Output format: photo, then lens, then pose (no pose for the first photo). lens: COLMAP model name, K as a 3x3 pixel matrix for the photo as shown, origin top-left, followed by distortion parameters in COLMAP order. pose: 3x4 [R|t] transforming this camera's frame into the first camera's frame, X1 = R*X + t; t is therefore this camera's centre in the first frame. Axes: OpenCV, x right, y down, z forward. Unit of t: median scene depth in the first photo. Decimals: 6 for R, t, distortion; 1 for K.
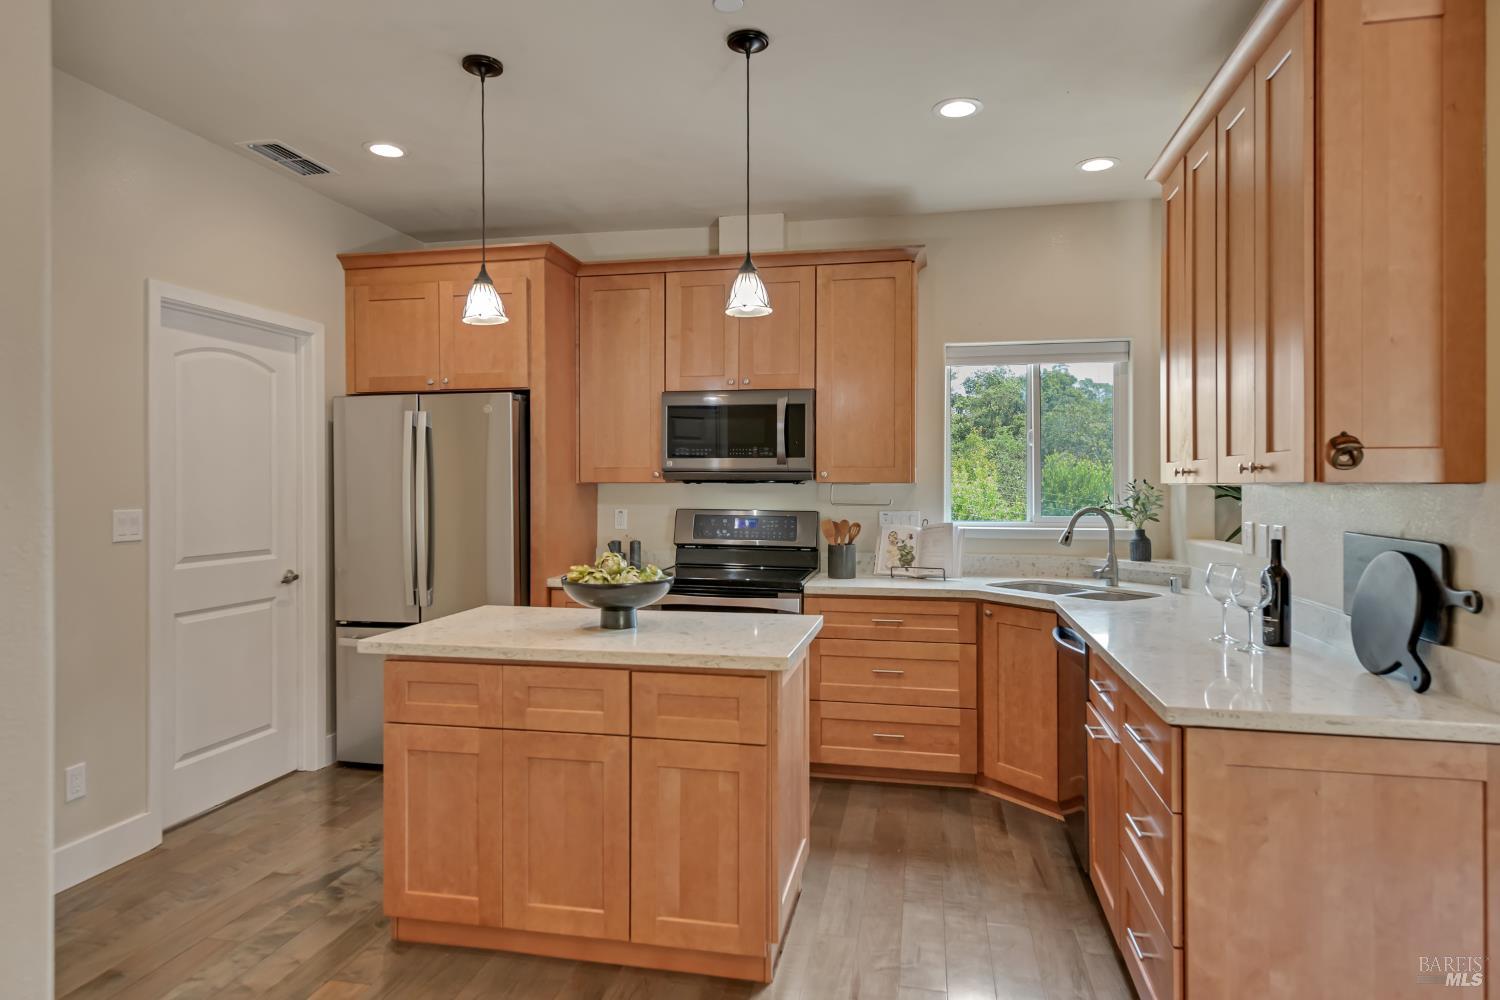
lens RADIAL K [[867.0, 0, 749.0], [0, 867.0, 486.1], [0, 0, 1]] dist [0.014636, -0.000031]
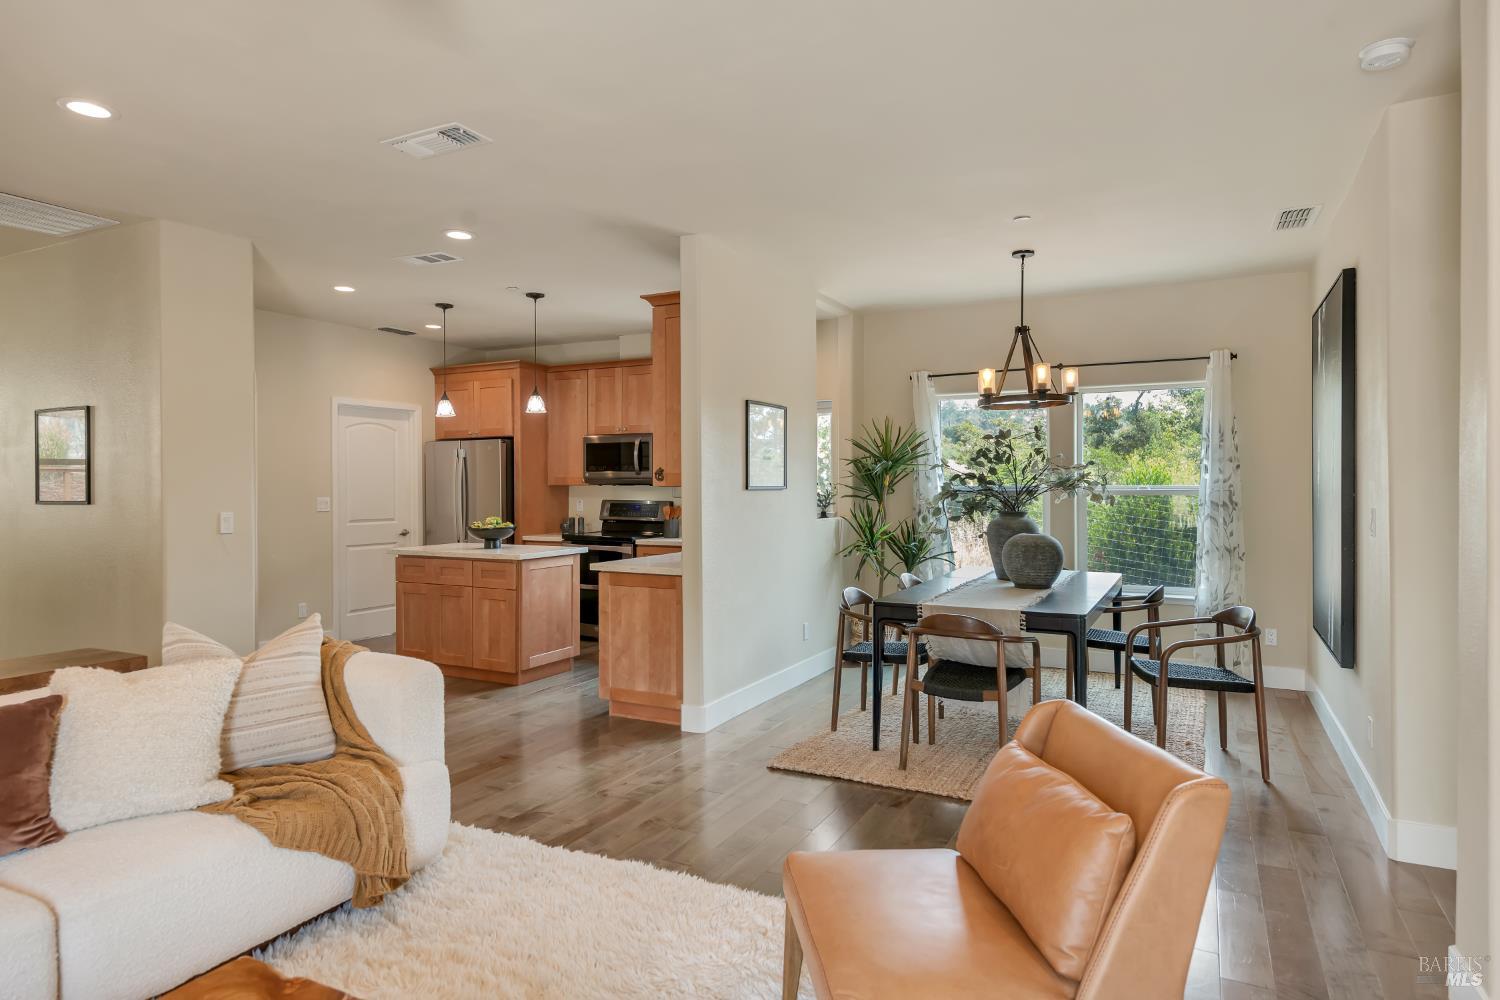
lens RADIAL K [[867.0, 0, 749.0], [0, 867.0, 486.1], [0, 0, 1]] dist [0.014636, -0.000031]
pose [[0.962067, -0.003500, -0.272791, 0.755505], [0.002824, 0.999992, -0.002870, 0.004787], [0.272799, 0.001991, 0.962069, -0.685283]]
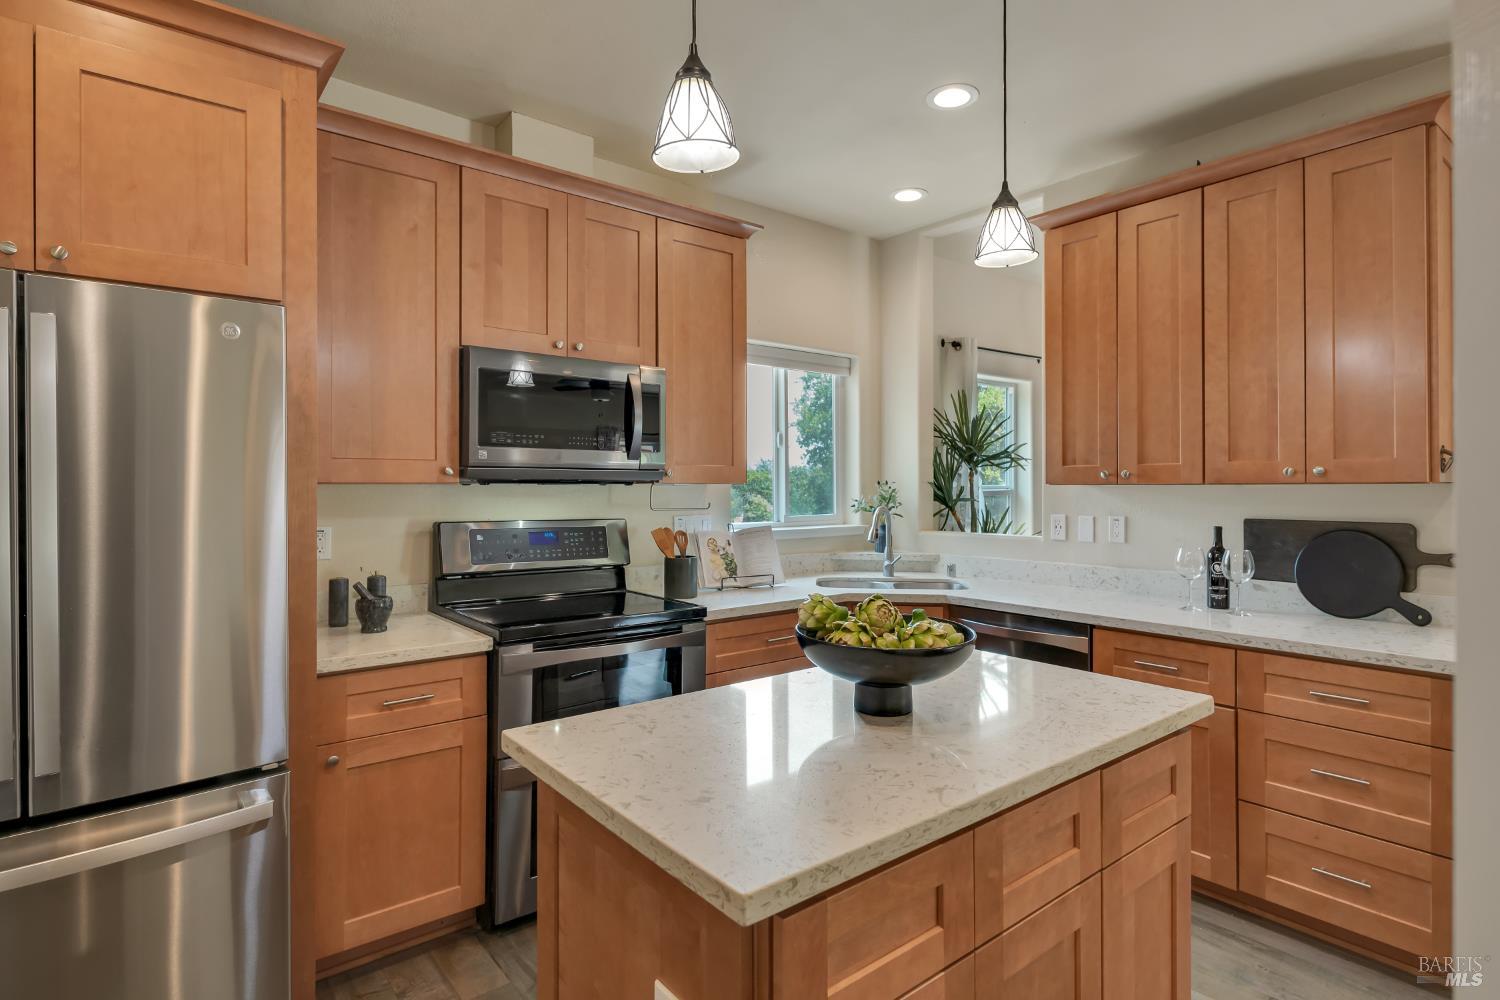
lens RADIAL K [[773.3, 0, 753.7], [0, 773.3, 481.7], [0, 0, 1]] dist [0.010341, -0.000989]
pose [[0.637014, 0.003050, 0.770846, -0.428354], [0.003880, 0.999967, -0.007164, -0.000025], [-0.770843, 0.007555, 0.636981, 0.471636]]
